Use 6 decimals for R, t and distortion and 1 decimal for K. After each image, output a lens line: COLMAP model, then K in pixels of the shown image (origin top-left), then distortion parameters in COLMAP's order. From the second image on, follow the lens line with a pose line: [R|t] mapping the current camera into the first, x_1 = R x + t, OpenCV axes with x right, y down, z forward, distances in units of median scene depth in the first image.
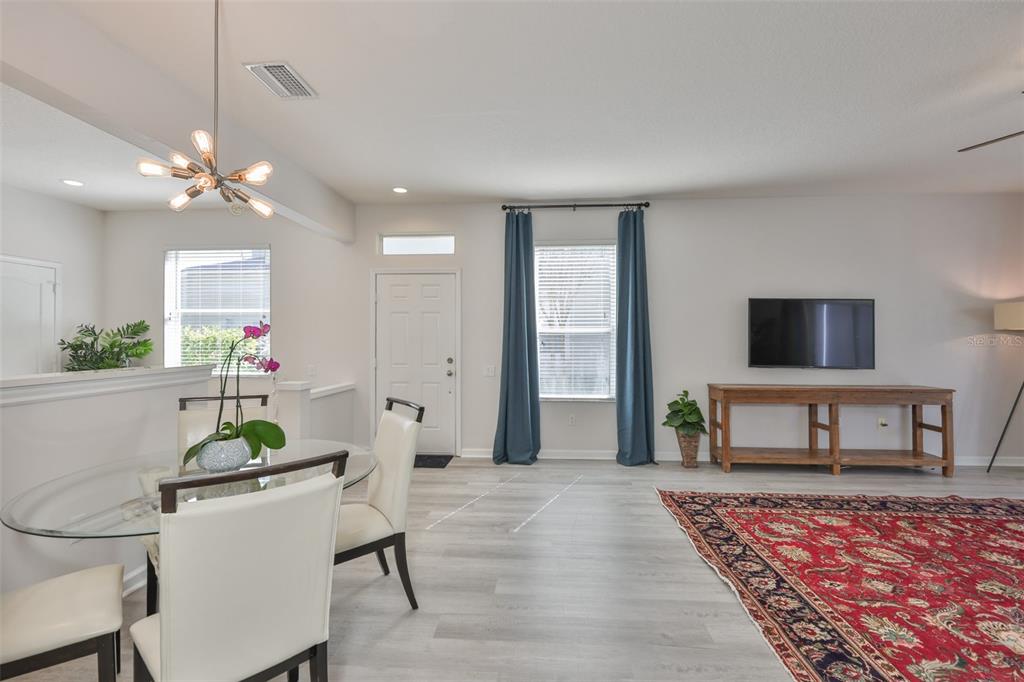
lens RADIAL K [[447.4, 0, 511.2], [0, 447.4, 336.3], [0, 0, 1]] dist [0.001001, 0.000952]
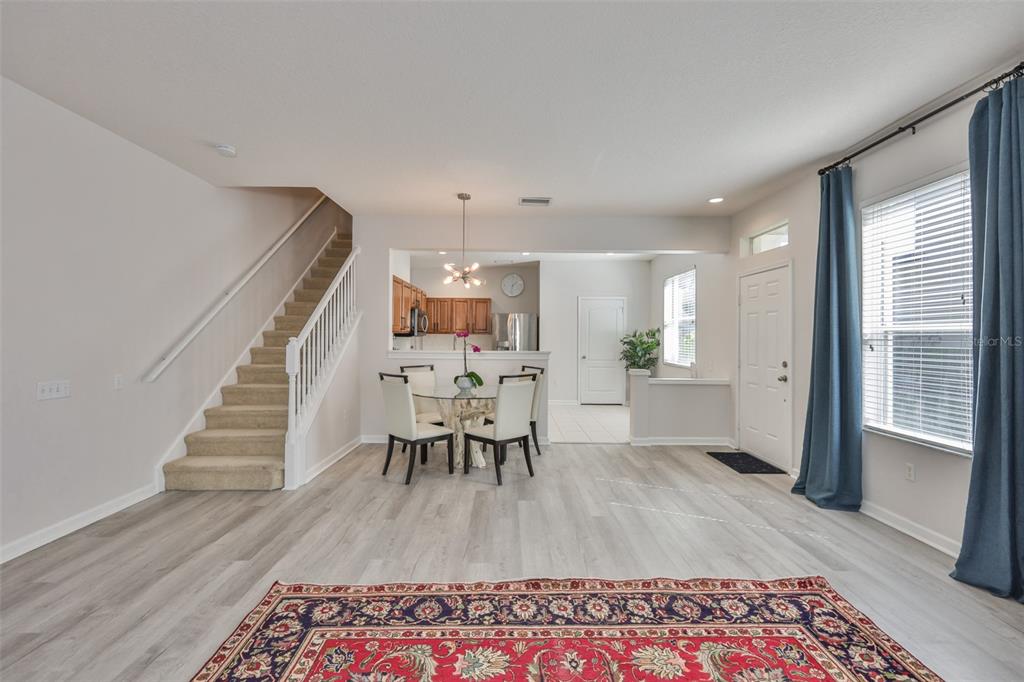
lens RADIAL K [[438.5, 0, 510.5], [0, 438.5, 336.8], [0, 0, 1]] dist [-0.001961, 0.000596]
pose [[0.076598, 0.000523, -0.997062, 0.980473], [-0.000573, 1.000000, 0.000481, -0.001171], [0.997062, 0.000534, 0.076599, 0.561946]]
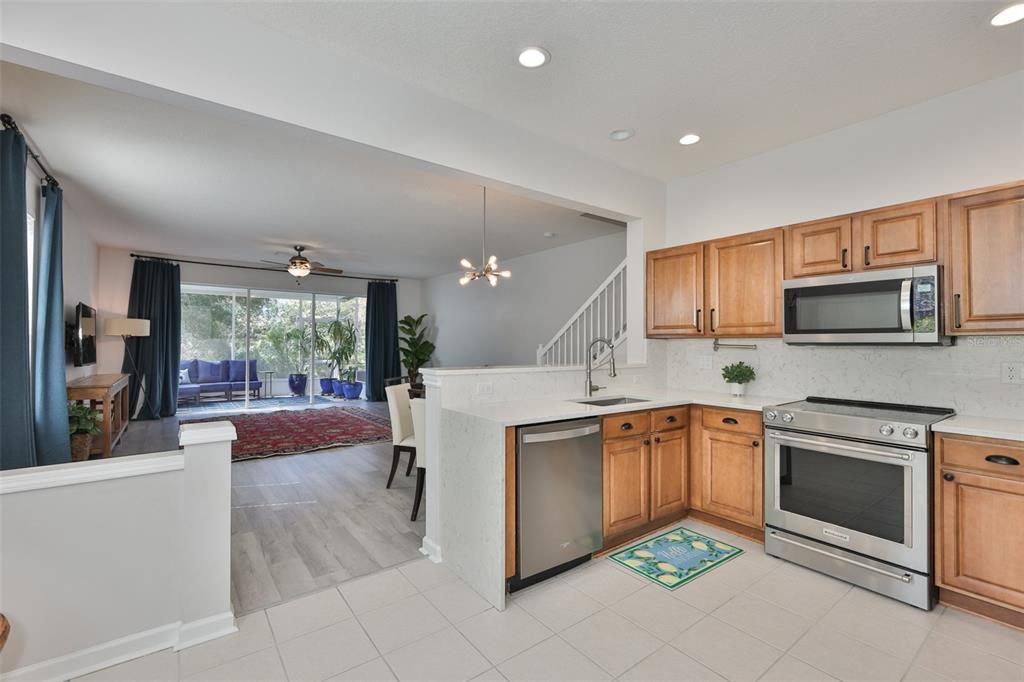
lens RADIAL K [[447.4, 0, 517.6], [0, 447.4, 340.2], [0, 0, 1]] dist [0.001001, 0.000952]
pose [[-0.669307, 0.001026, 0.742986, -1.283355], [-0.010375, 0.999889, -0.010726, 0.005059], [-0.742914, -0.014888, -0.669221, 1.240987]]
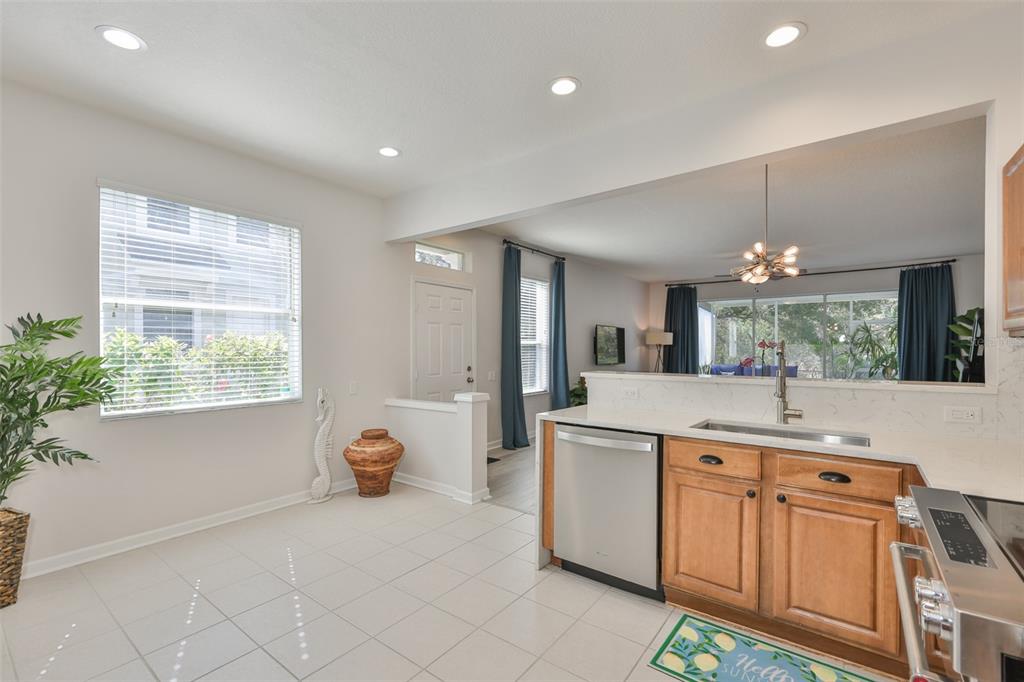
lens RADIAL K [[447.4, 0, 509.7], [0, 447.4, 365.8], [0, 0, 1]] dist [0.001001, 0.000952]
pose [[0.541151, -0.032939, 0.840280, -1.458894], [-0.003097, 0.999148, 0.041161, -0.000099], [-0.840920, -0.024876, 0.540588, 0.462831]]
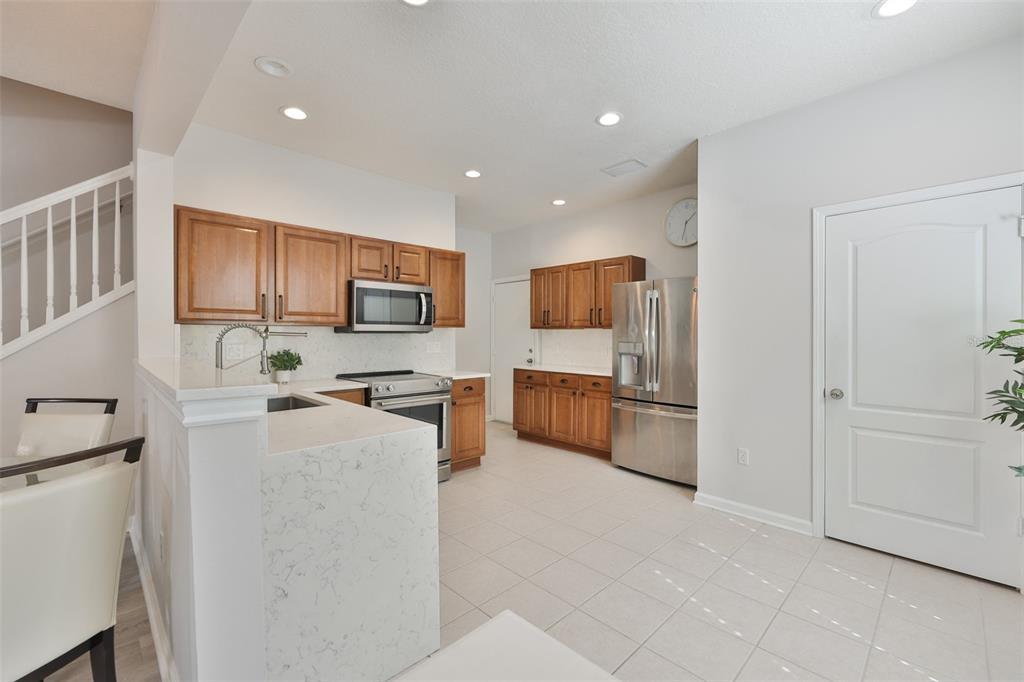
lens RADIAL K [[438.5, 0, 511.3], [0, 438.5, 336.3], [0, 0, 1]] dist [-0.001961, 0.000596]
pose [[-0.657269, 0.000035, -0.753656, -0.462019], [0.000866, 0.999999, -0.000708, 0.008975], [0.753656, -0.001118, -0.657269, 1.237287]]
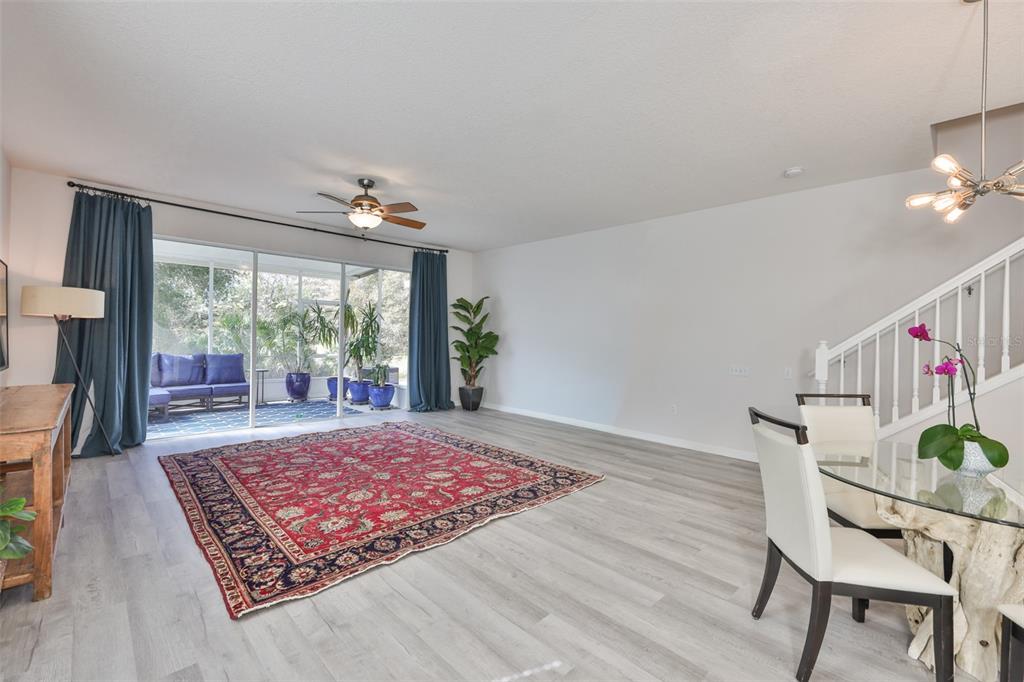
lens RADIAL K [[438.5, 0, 516.9], [0, 438.5, 338.4], [0, 0, 1]] dist [-0.001961, 0.000596]
pose [[-0.751944, -0.018769, 0.658960, -0.273690], [-0.022583, 0.999741, 0.002706, 0.009040], [-0.658840, -0.012846, -0.752173, 1.279024]]
